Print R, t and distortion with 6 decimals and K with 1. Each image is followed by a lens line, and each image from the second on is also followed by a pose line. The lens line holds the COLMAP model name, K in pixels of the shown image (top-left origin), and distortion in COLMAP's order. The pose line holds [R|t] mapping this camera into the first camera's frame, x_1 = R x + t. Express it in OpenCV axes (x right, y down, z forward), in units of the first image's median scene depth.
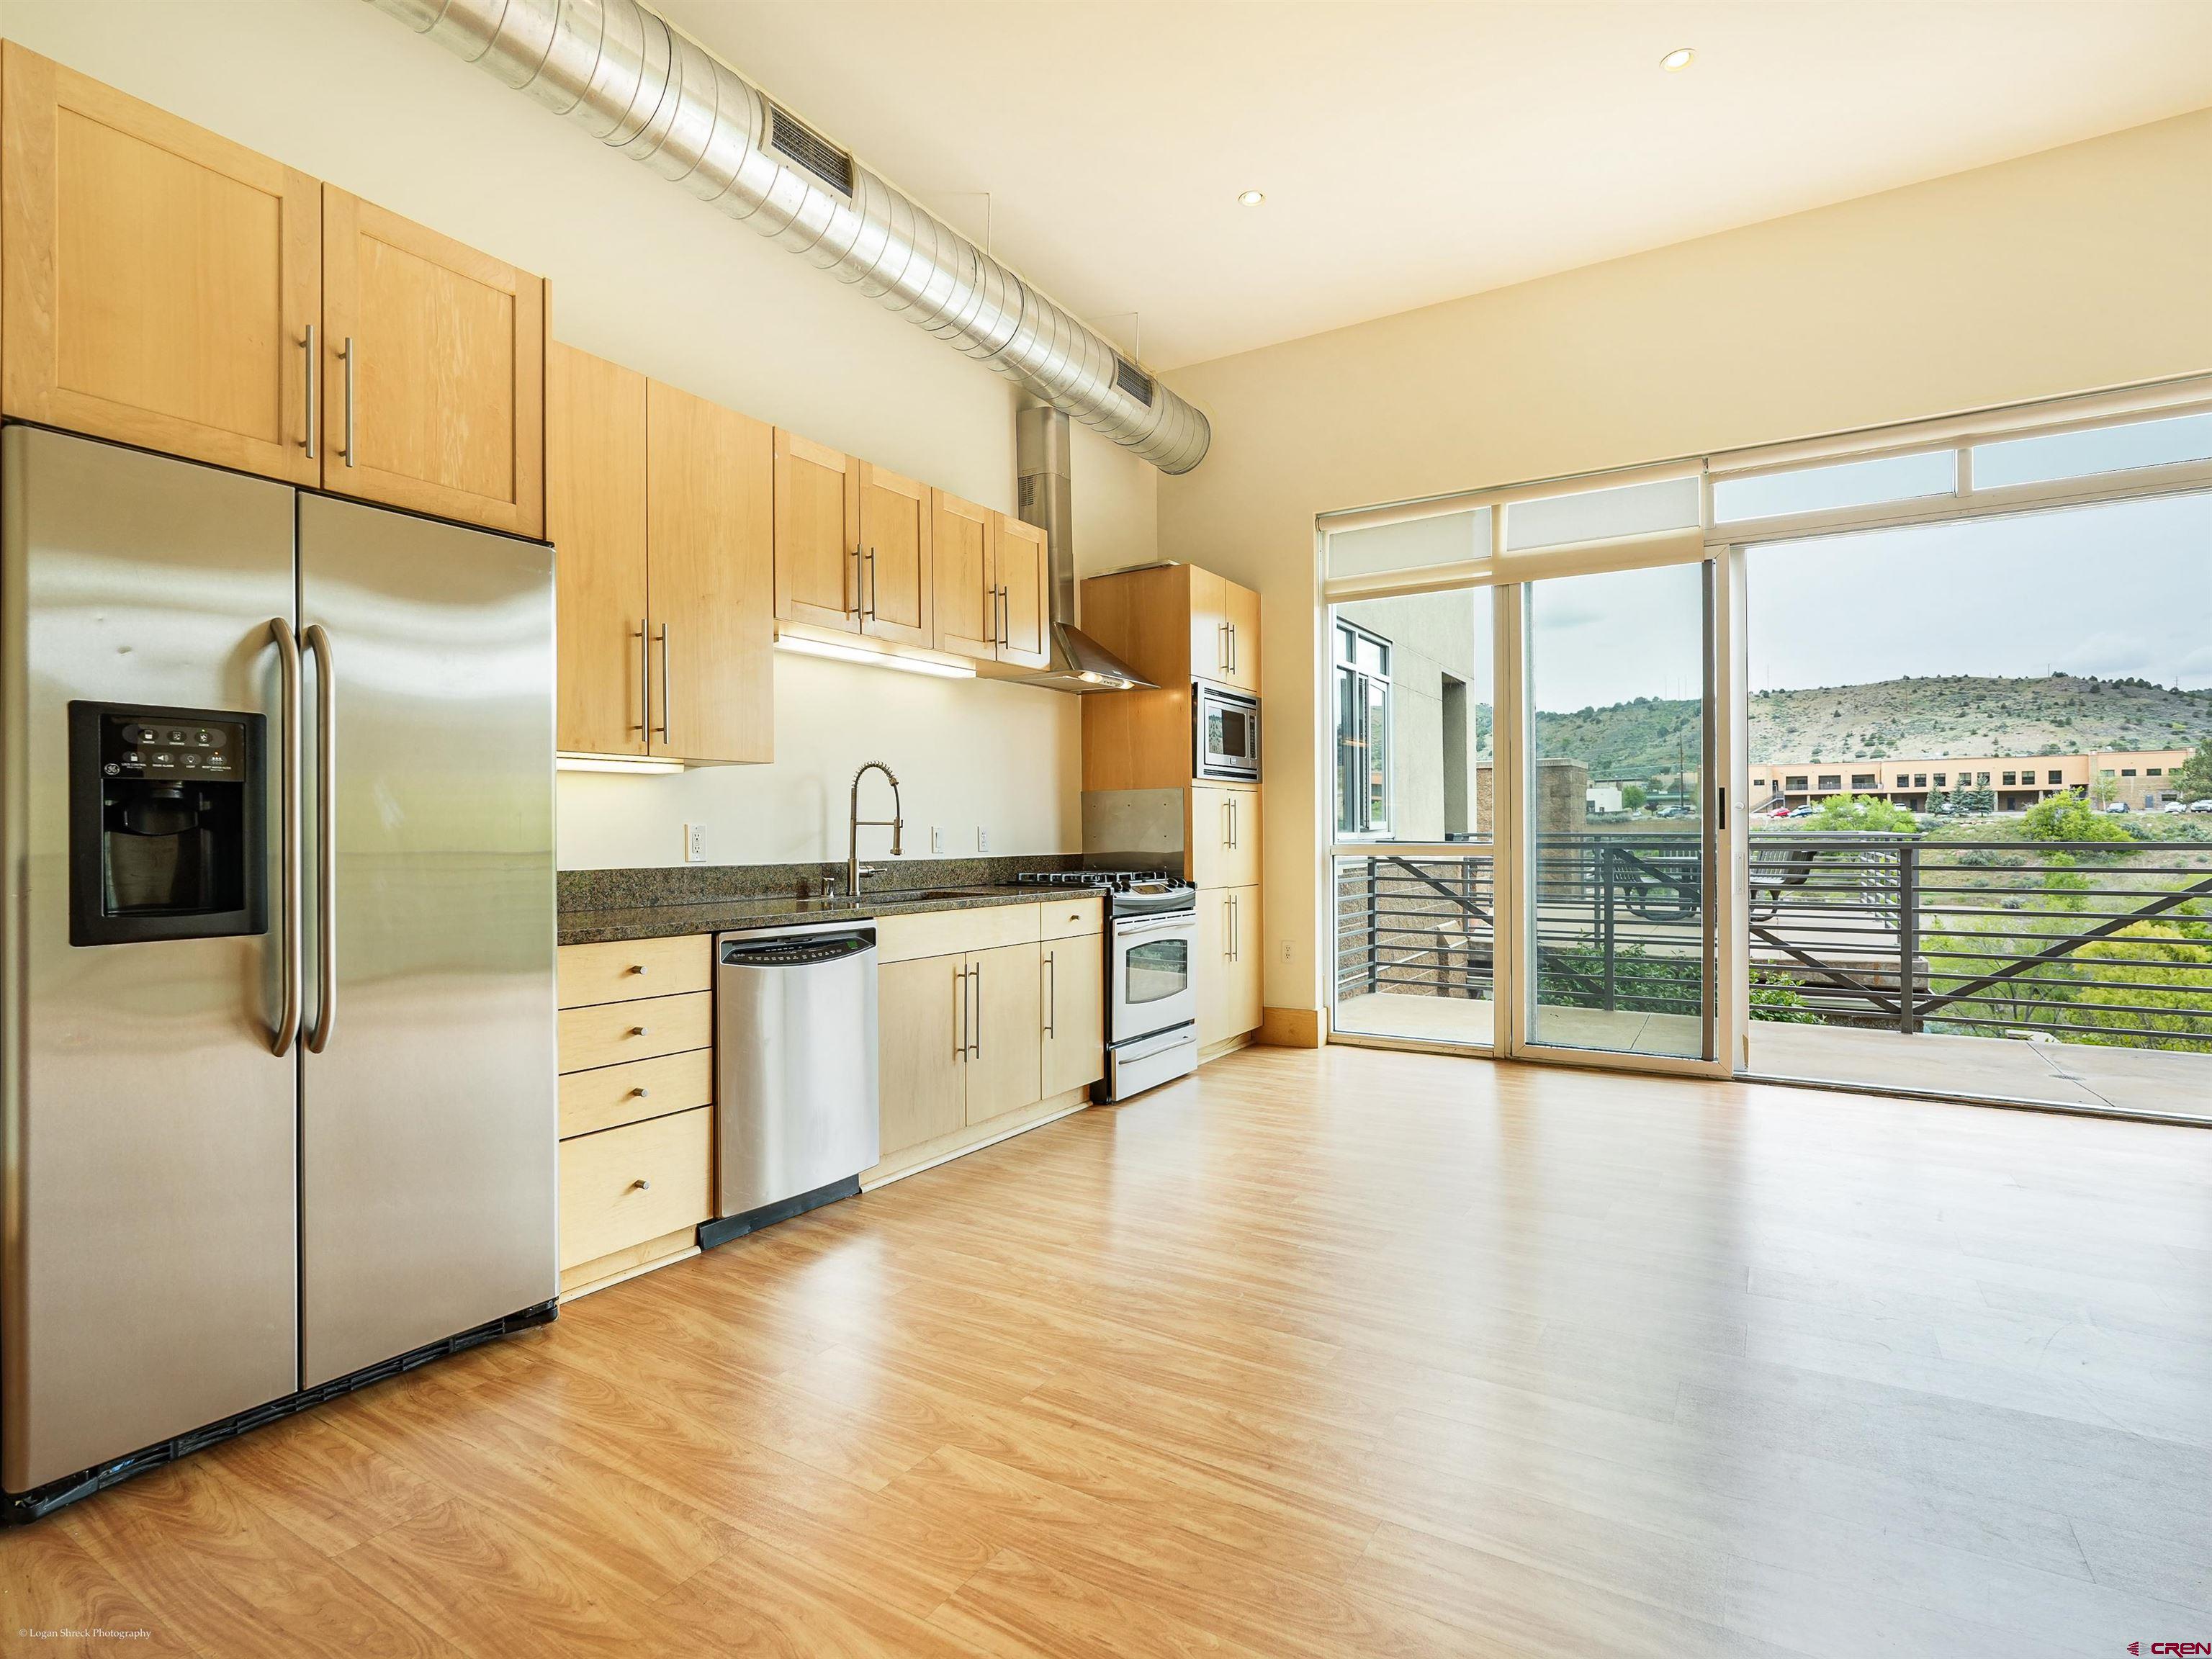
lens RADIAL K [[1106.7, 0, 1101.3], [0, 1106.7, 830.3], [0, 0, 1]] dist [-0.015991, 0.007182]
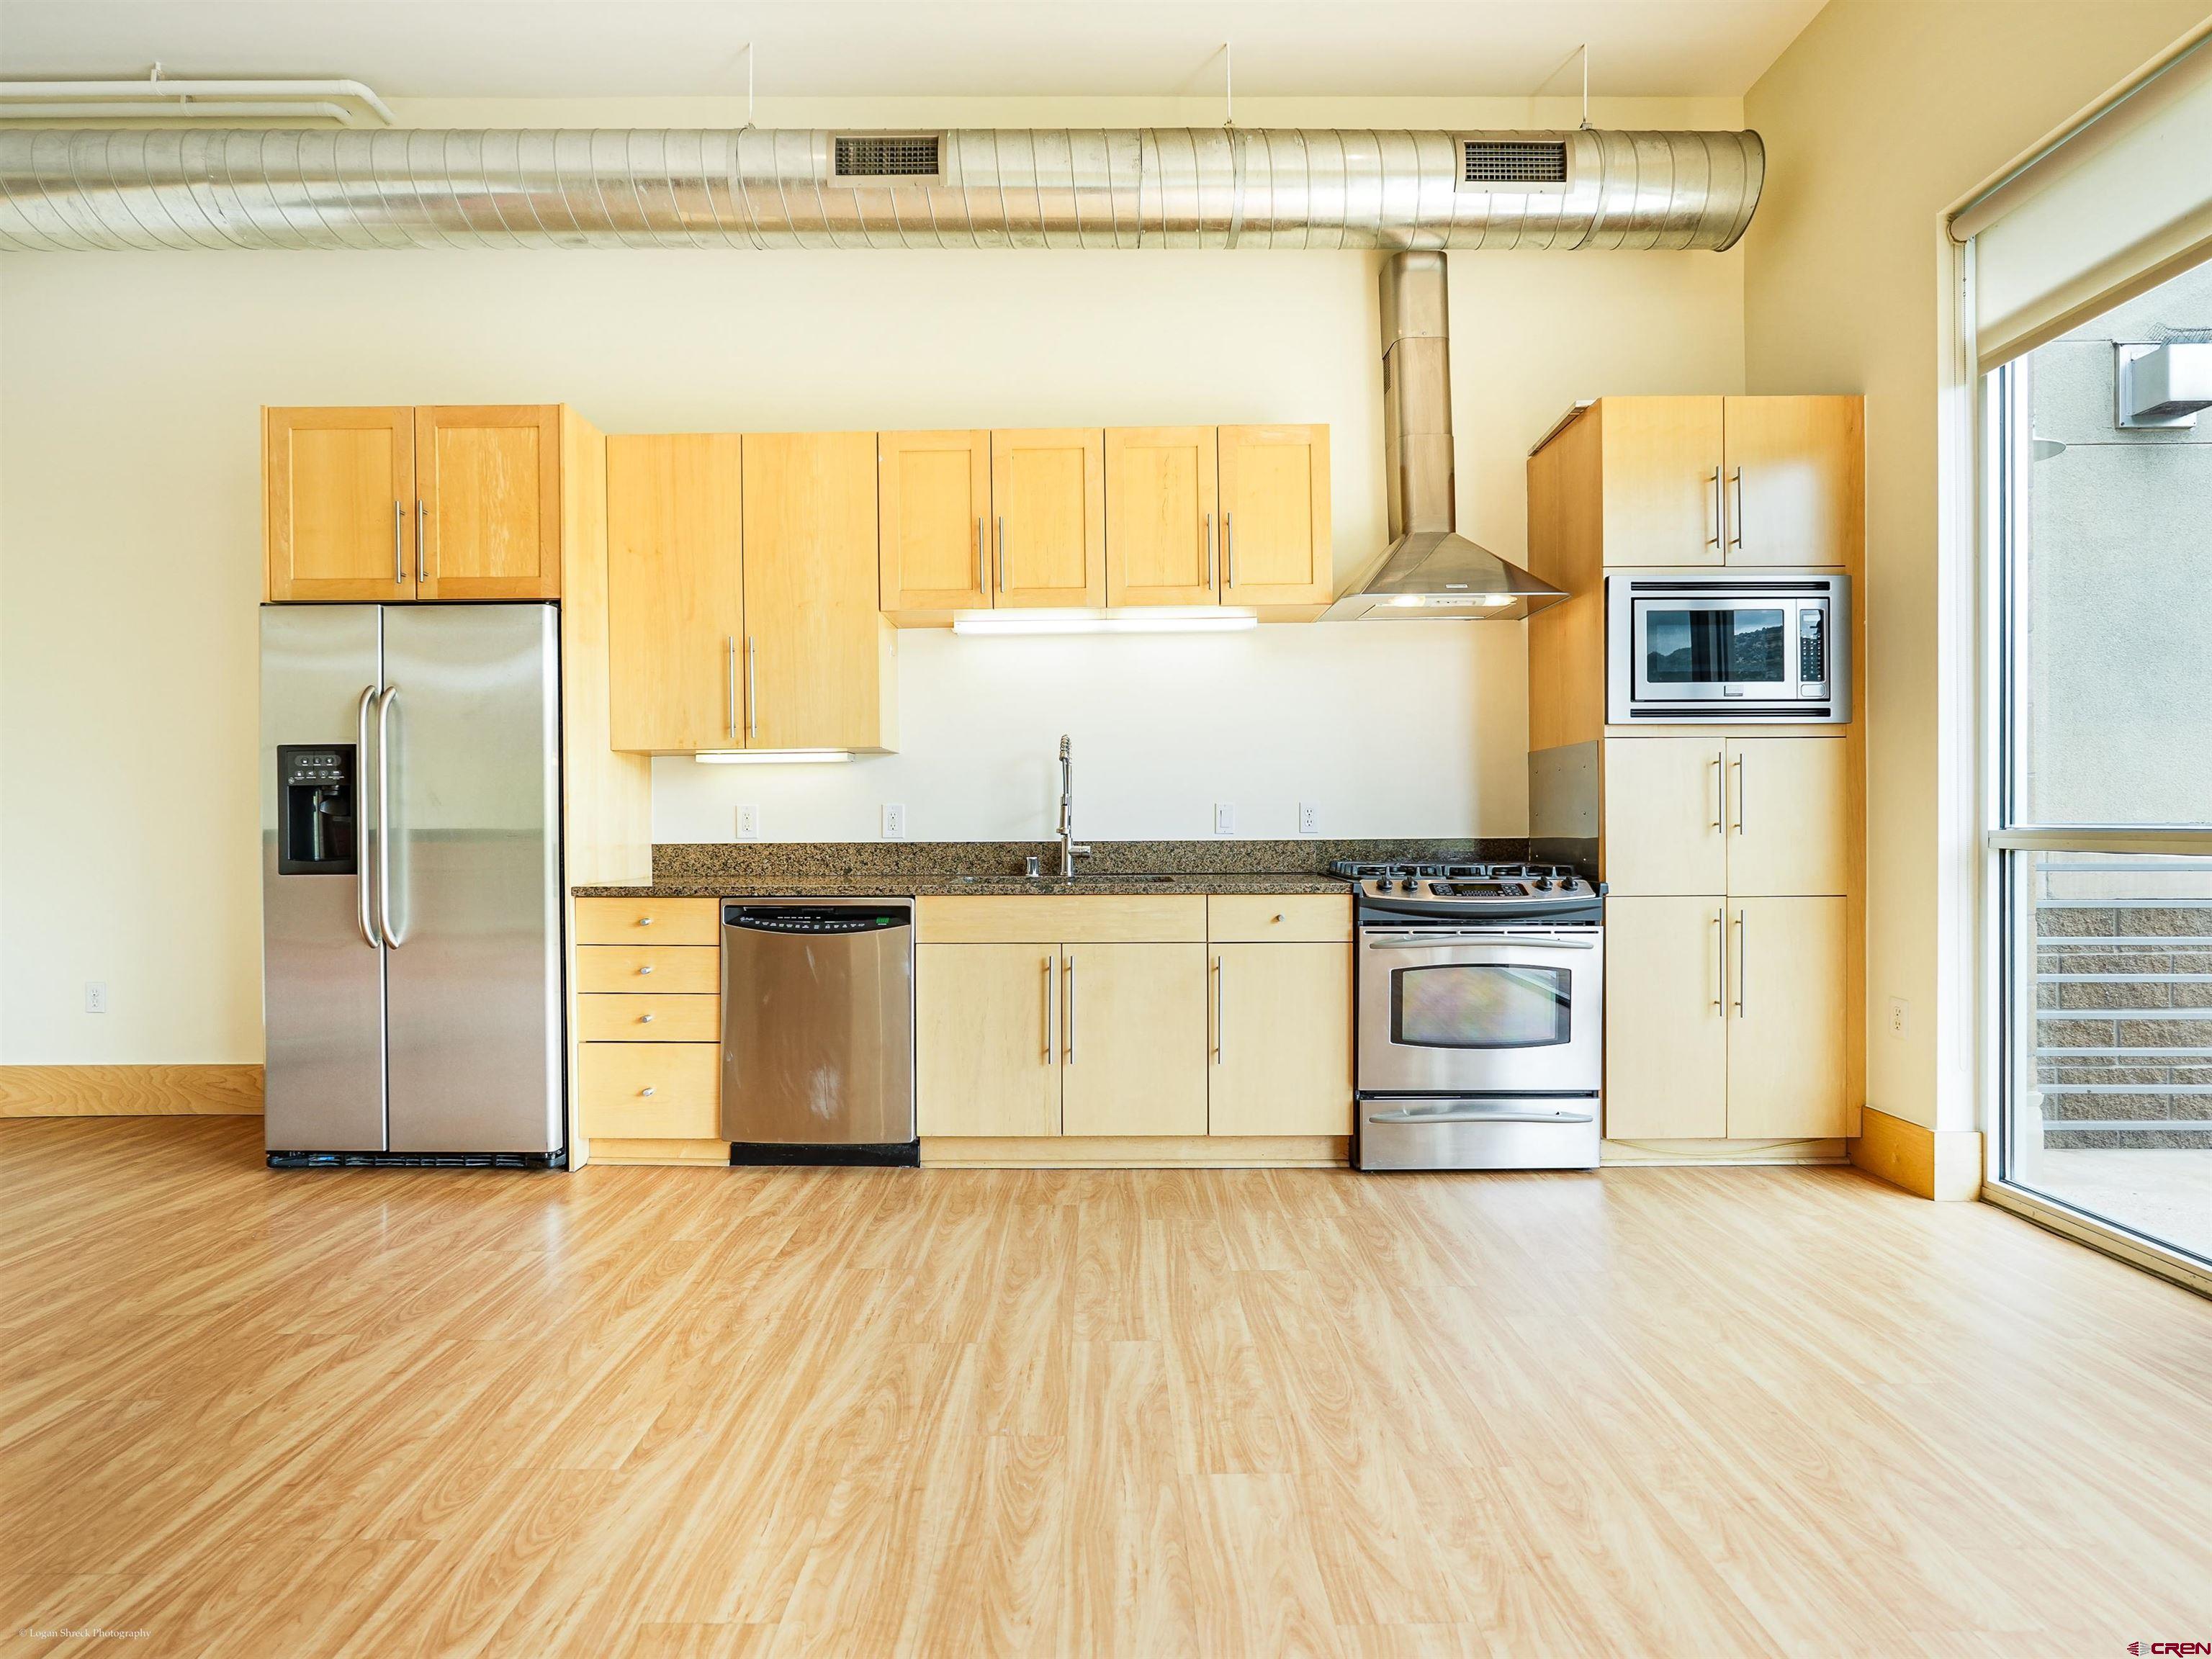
lens RADIAL K [[1106.7, 0, 1101.3], [0, 1106.7, 830.3], [0, 0, 1]] dist [-0.015991, 0.007182]
pose [[0.527245, 0.009659, -0.849658, 0.829787], [0.007365, 0.999846, 0.015937, 0.005338], [0.849681, -0.014661, 0.527093, 0.698364]]
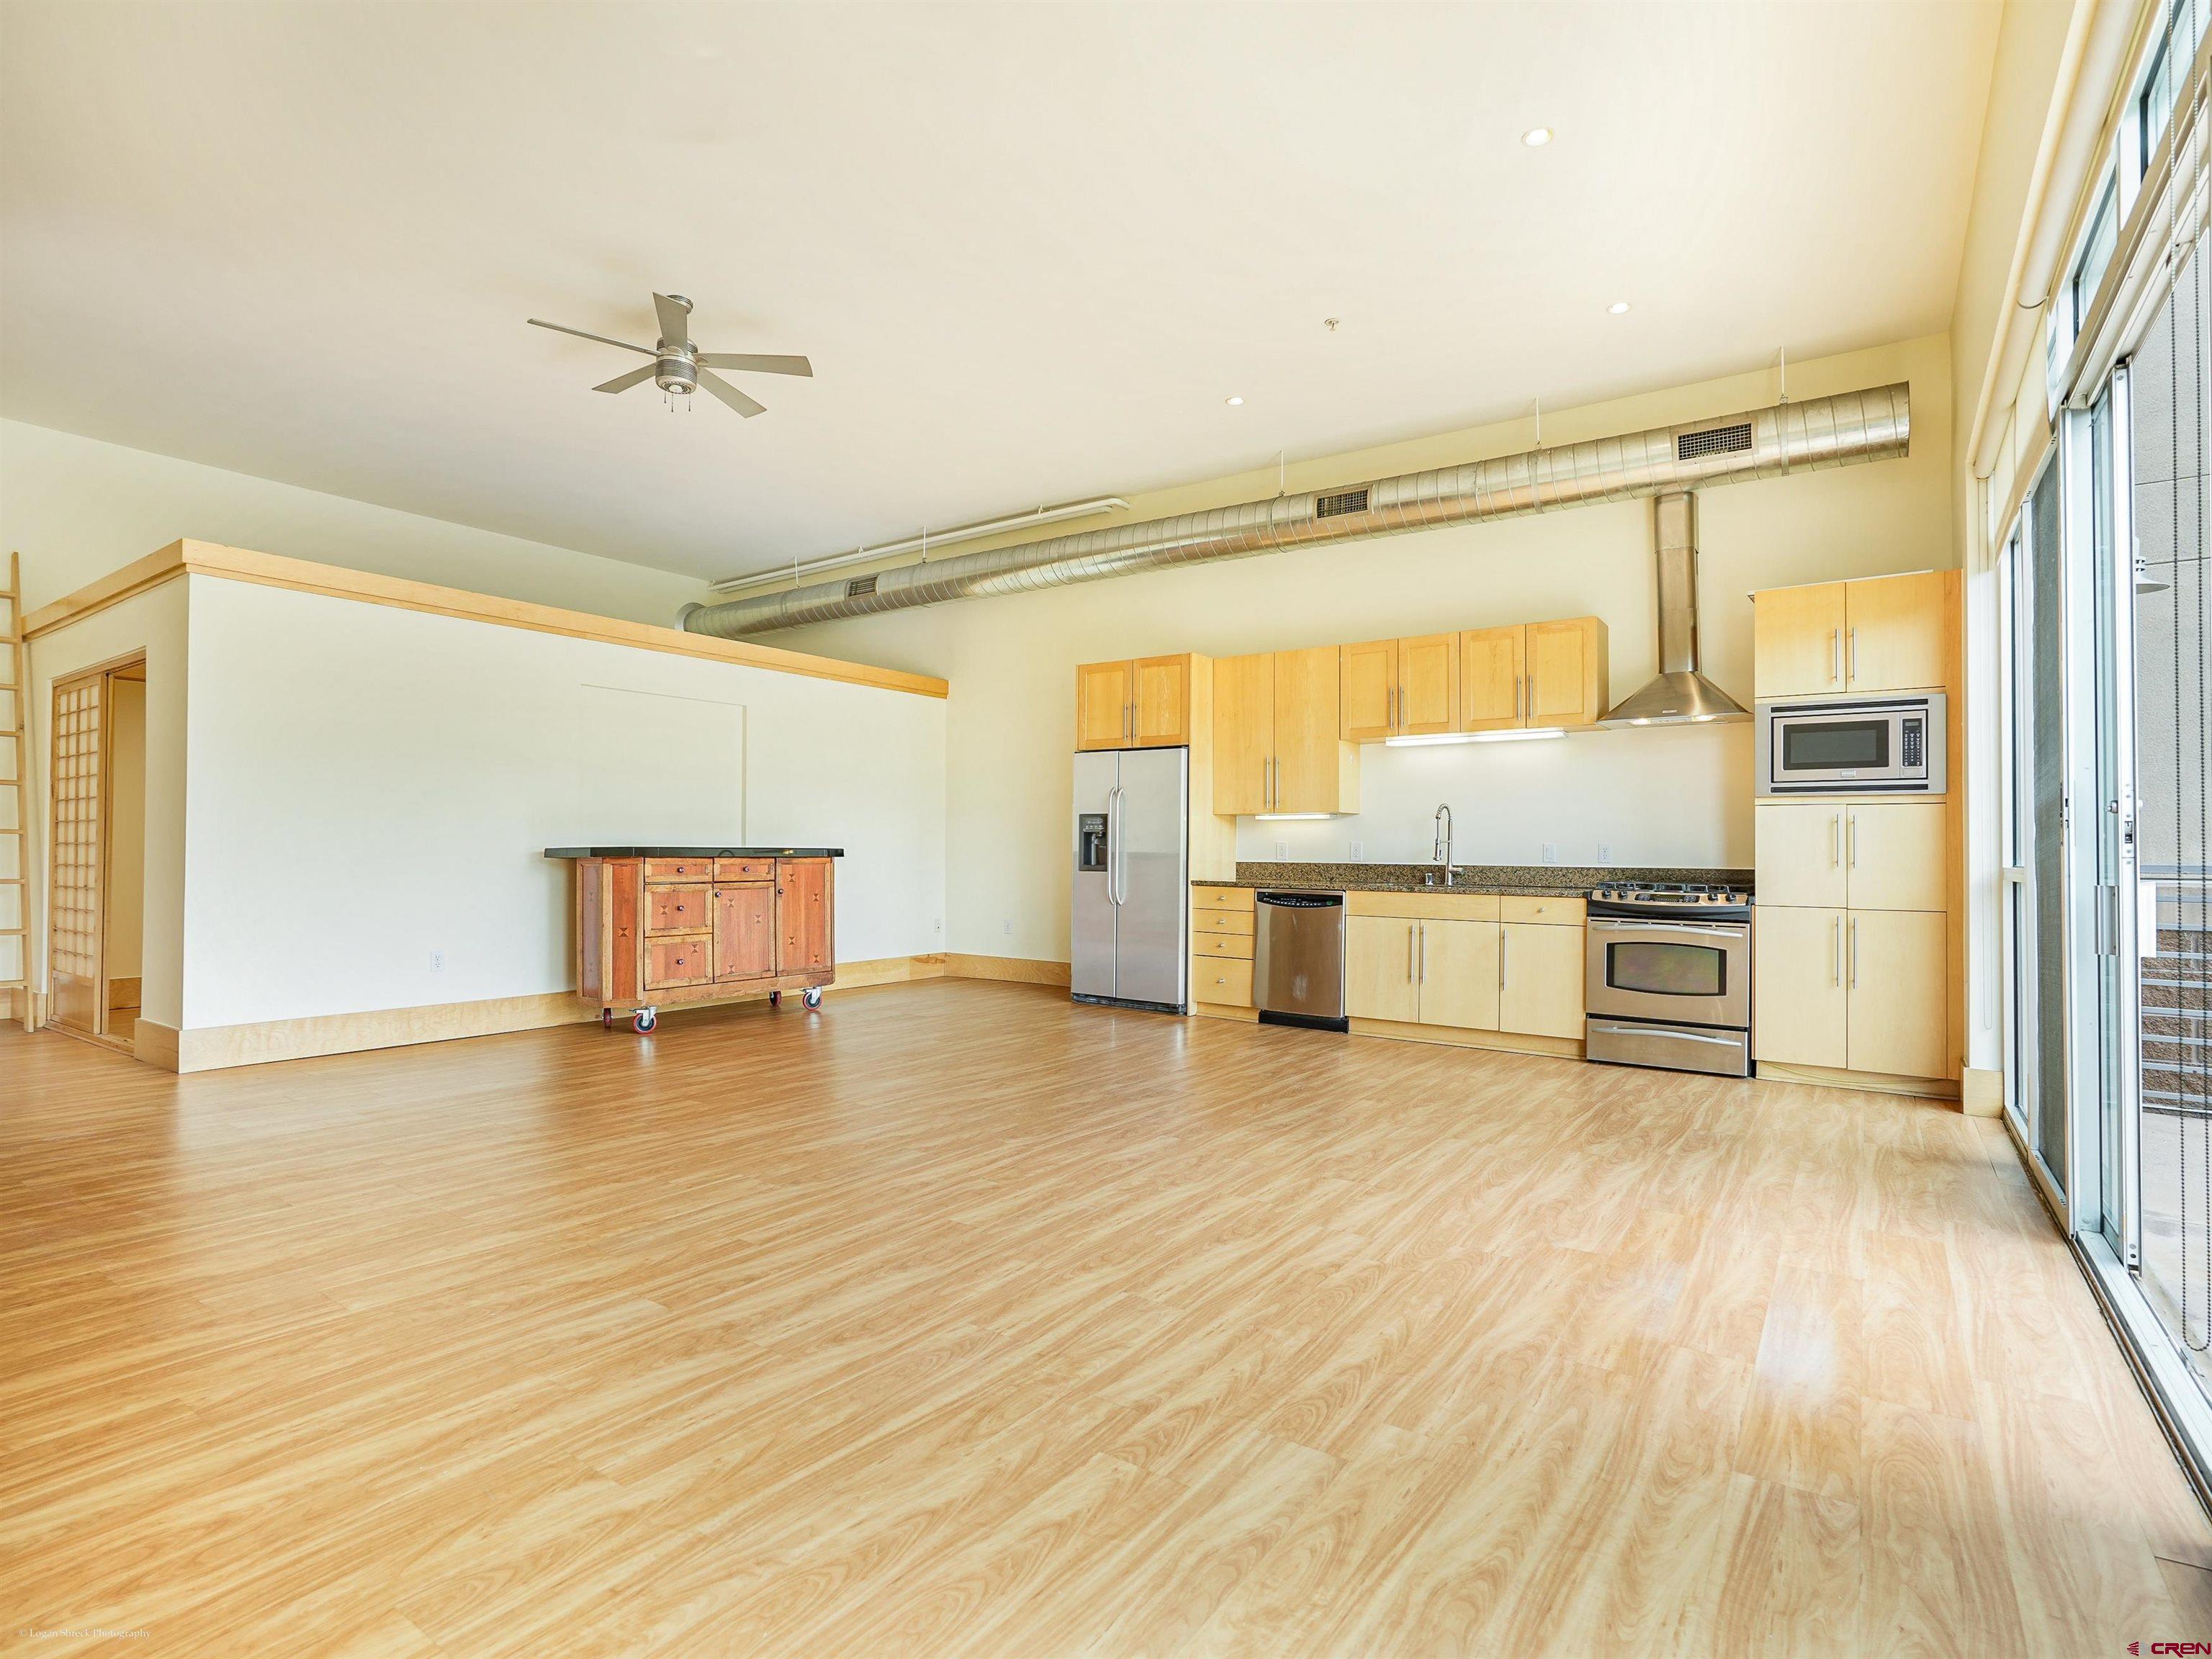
lens RADIAL K [[1112.6, 0, 1100.2], [0, 1112.6, 834.3], [0, 0, 1]] dist [-0.029592, 0.013593]
pose [[-0.061664, -0.007265, -0.998071, 1.988164], [-0.003045, 0.999970, -0.007091, -0.005055], [0.998092, 0.002602, -0.061684, 0.782948]]
